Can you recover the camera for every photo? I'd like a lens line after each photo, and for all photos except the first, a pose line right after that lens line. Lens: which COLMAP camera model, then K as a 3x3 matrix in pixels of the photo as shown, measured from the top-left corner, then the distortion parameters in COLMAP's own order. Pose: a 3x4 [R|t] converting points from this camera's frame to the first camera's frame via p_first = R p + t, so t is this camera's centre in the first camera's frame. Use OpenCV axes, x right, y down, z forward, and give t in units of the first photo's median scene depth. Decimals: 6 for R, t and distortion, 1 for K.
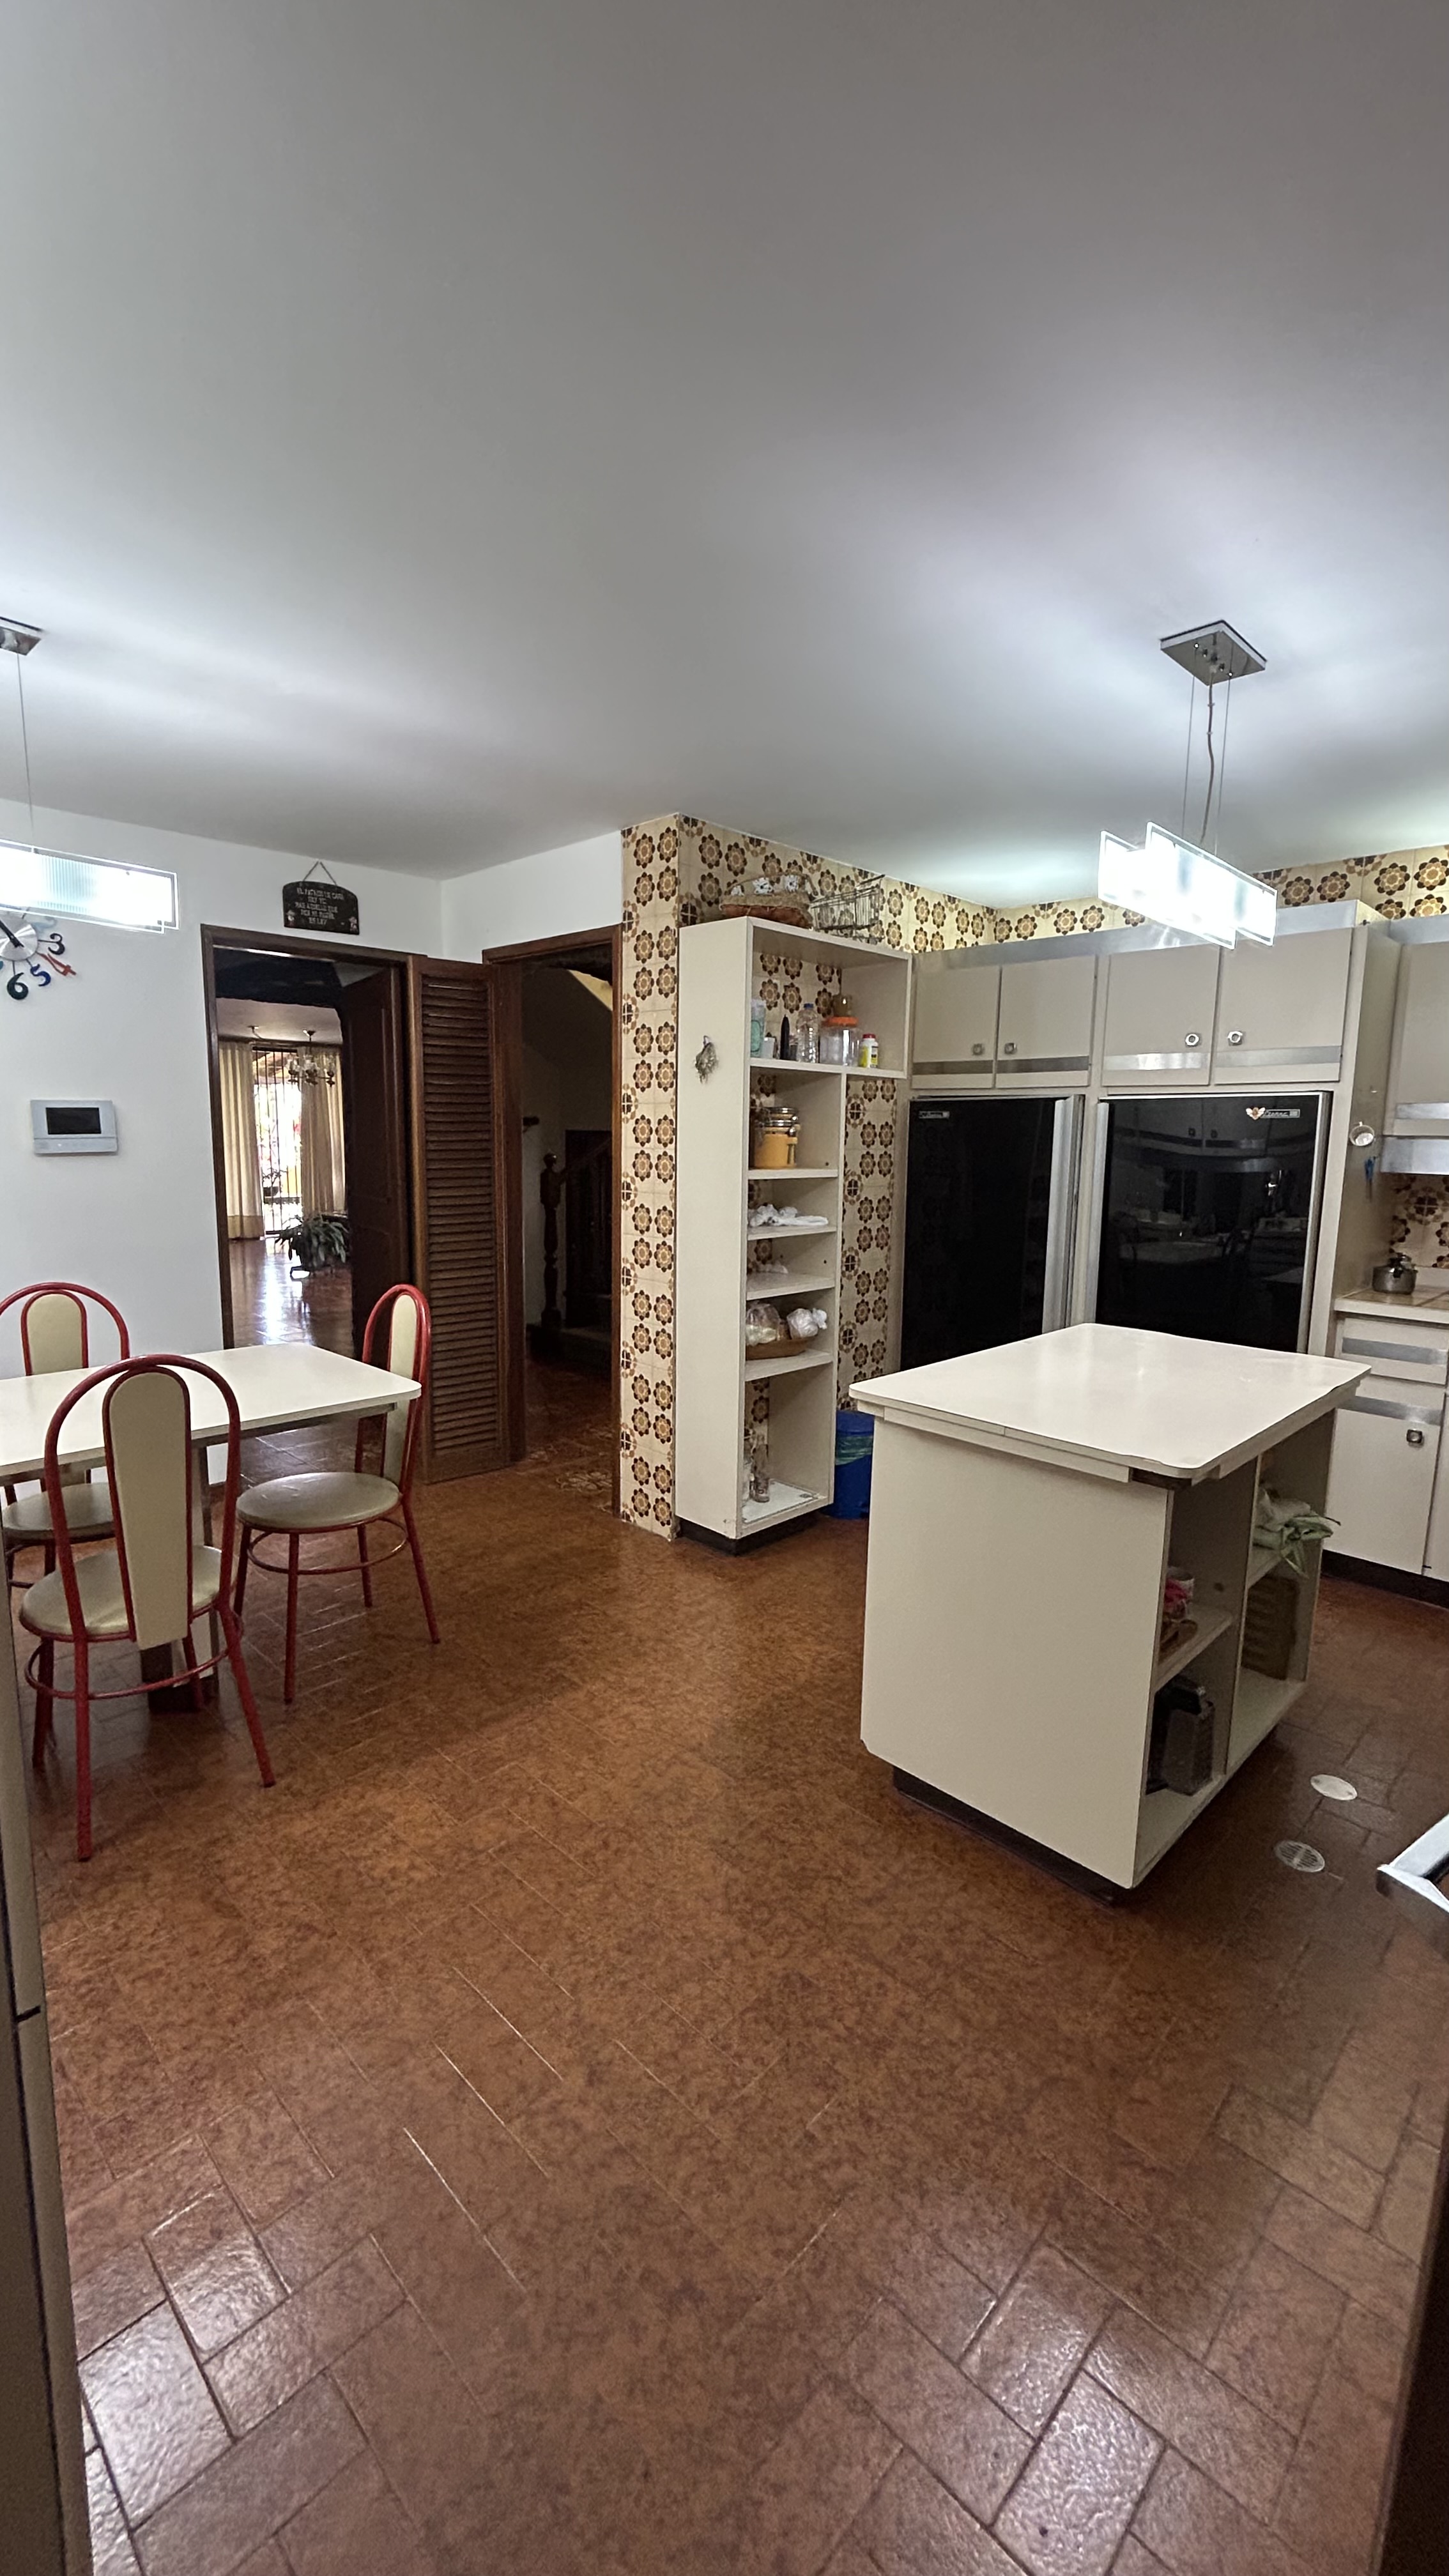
lens RADIAL K [[1049.2, 0, 723.6], [0, 1049.2, 1284.4], [0, 0, 1]] dist [-0.001340, -0.000139]
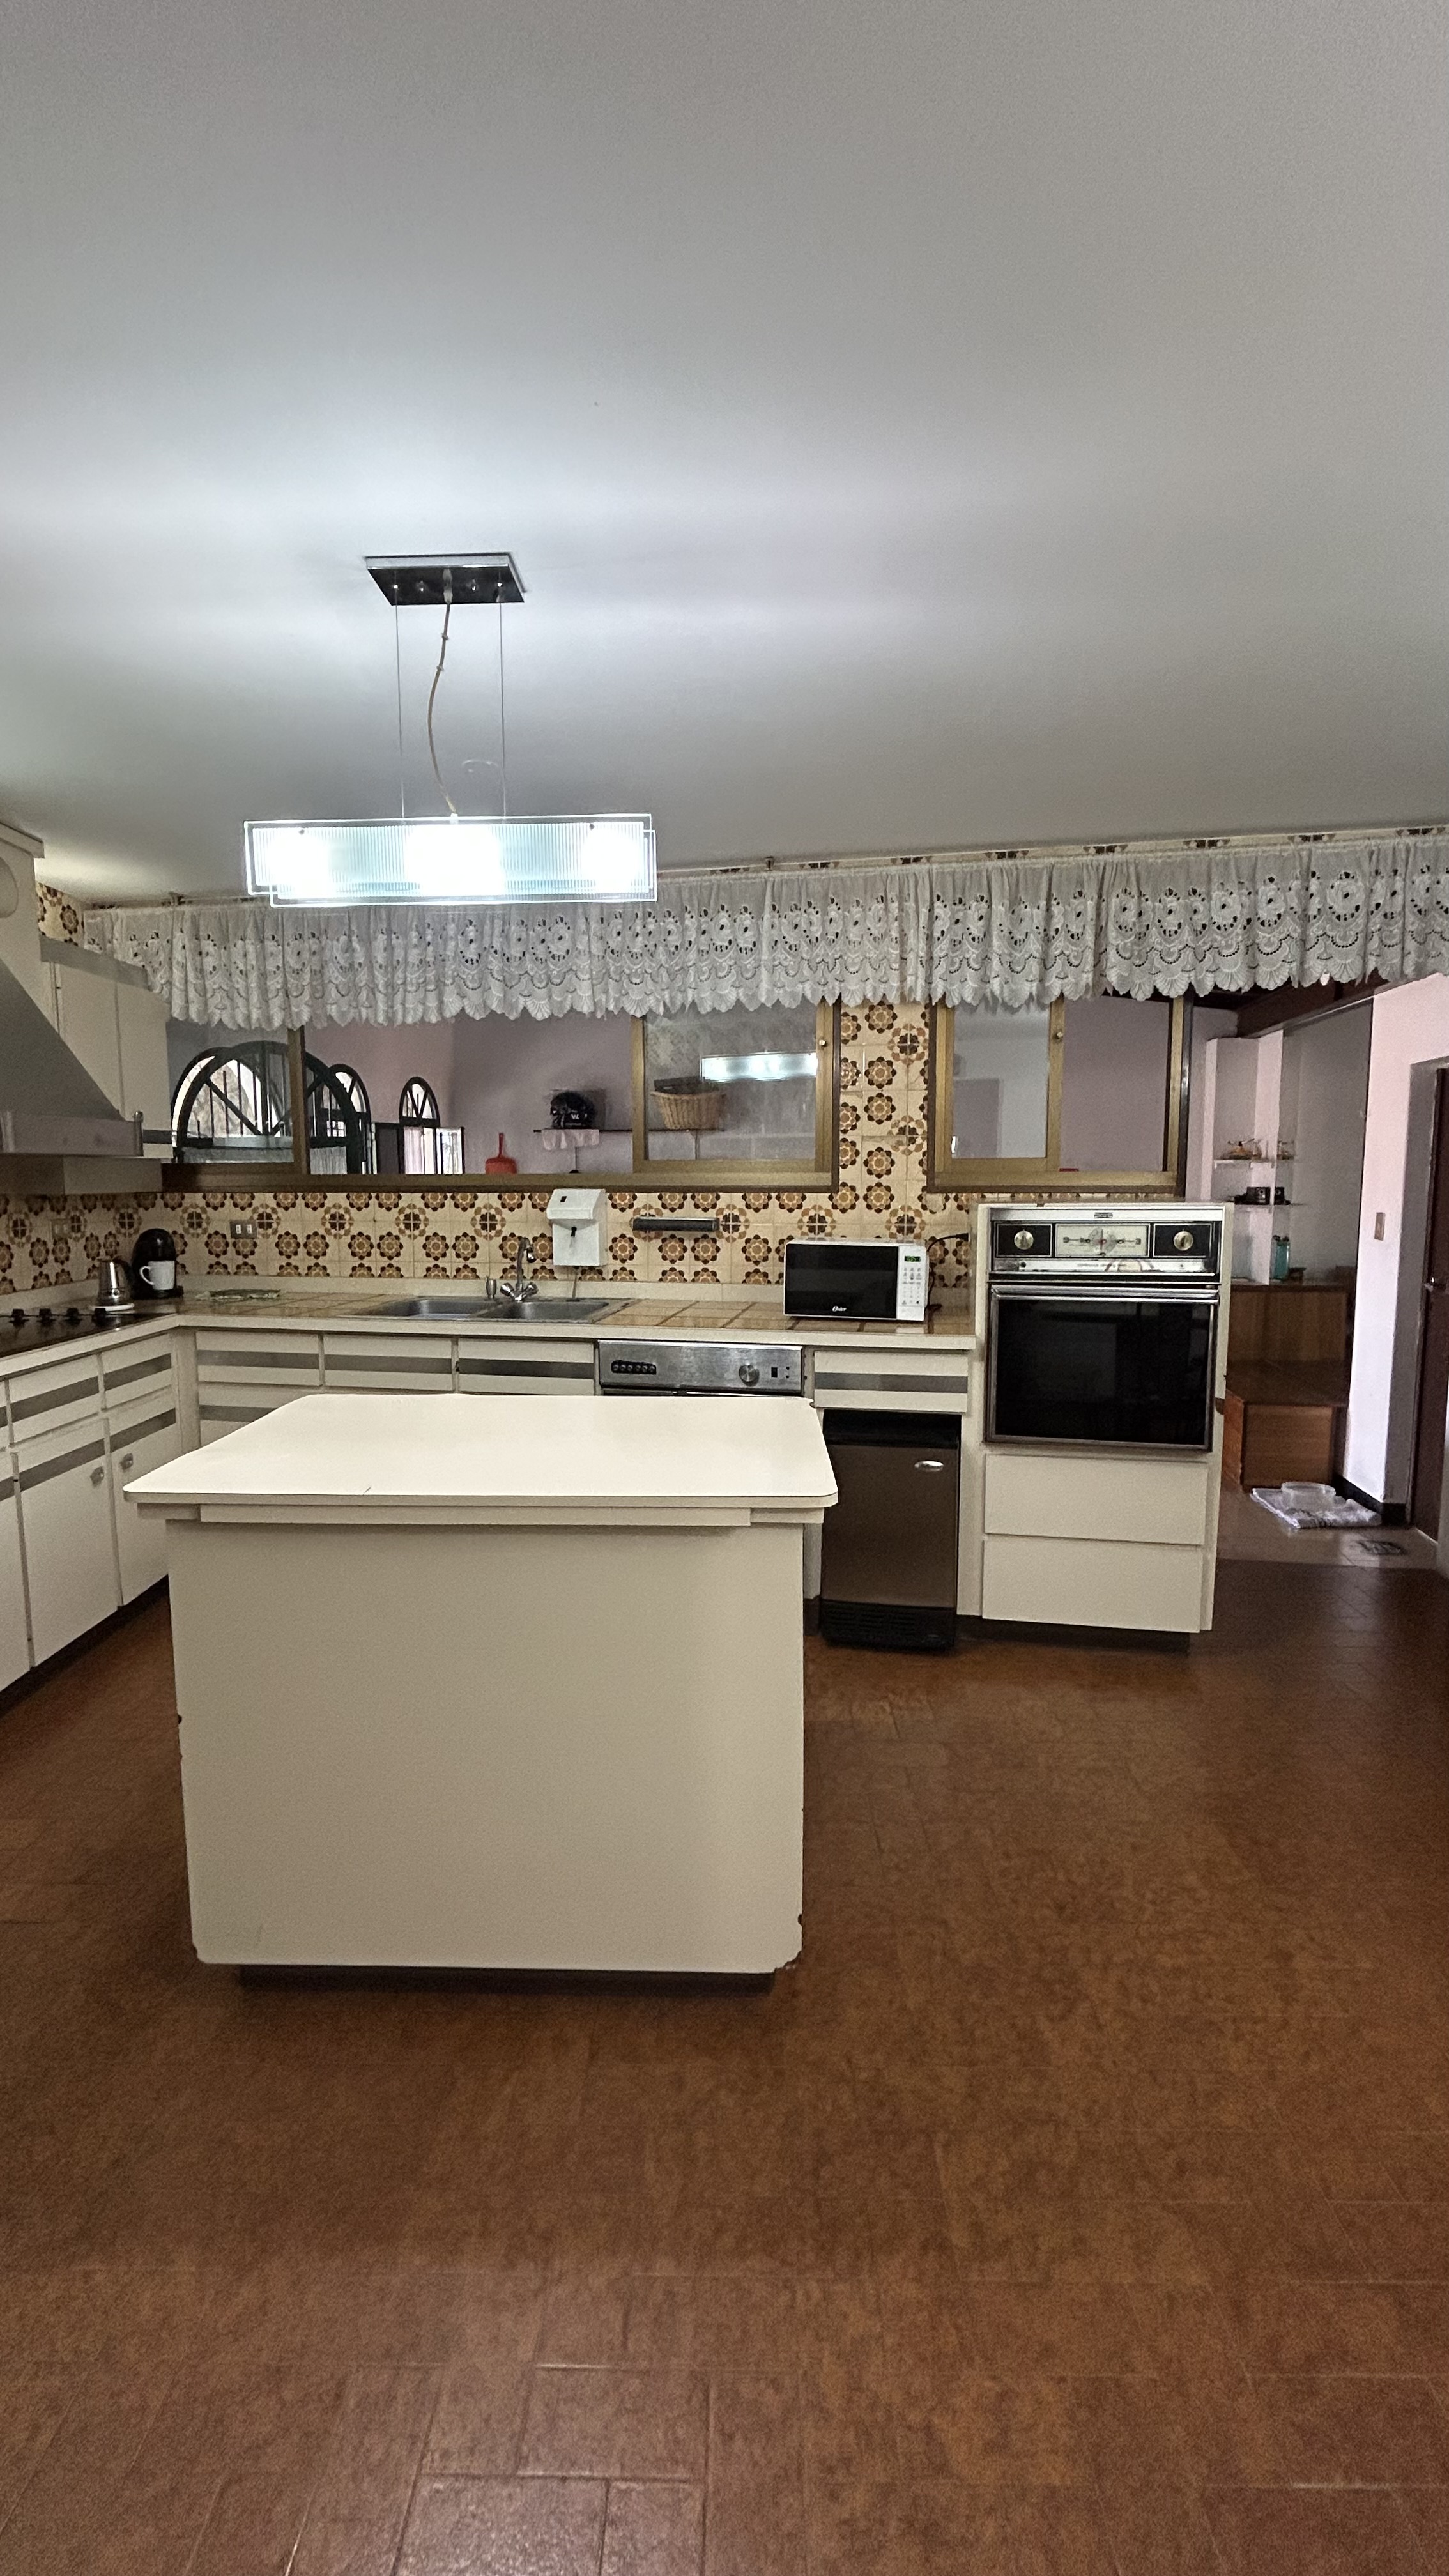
lens RADIAL K [[1049.2, 0, 724.7], [0, 1049.2, 1288.6], [0, 0, 1]] dist [-0.001340, -0.000139]
pose [[-0.688055, -0.094646, 0.719460, -0.395778], [0.098409, 0.970128, 0.221736, -0.244299], [-0.718955, 0.223368, -0.658188, 1.750110]]
